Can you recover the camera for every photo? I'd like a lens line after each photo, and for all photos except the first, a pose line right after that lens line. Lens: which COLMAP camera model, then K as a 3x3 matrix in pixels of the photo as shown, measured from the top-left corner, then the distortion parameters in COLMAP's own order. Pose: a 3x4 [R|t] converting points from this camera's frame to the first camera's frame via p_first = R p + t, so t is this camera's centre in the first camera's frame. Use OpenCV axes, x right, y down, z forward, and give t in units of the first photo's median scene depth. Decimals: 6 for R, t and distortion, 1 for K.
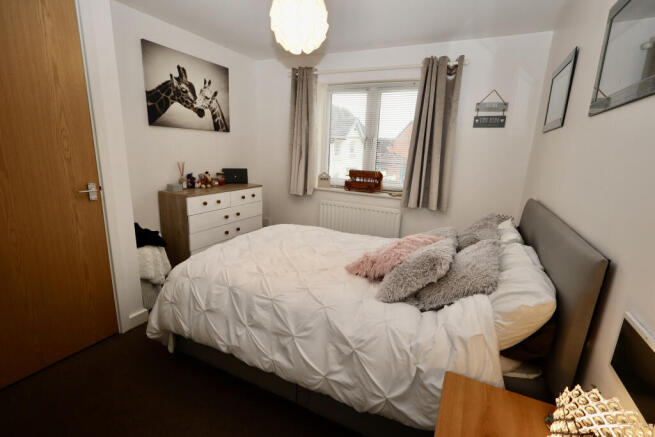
lens RADIAL K [[306.0, 0, 326.4], [0, 306.0, 216.4], [0, 0, 1]] dist [-0.004941, -0.000554]
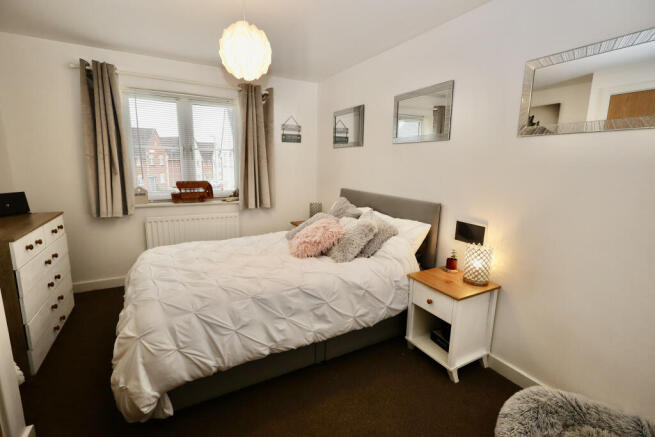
lens RADIAL K [[306.0, 0, 325.5], [0, 306.0, 218.9], [0, 0, 1]] dist [-0.004941, -0.000554]
pose [[0.569901, -0.177399, 0.802336, -0.564556], [0.183726, 0.979208, 0.086005, -0.042850], [-0.800911, 0.098396, 0.590644, 0.090627]]
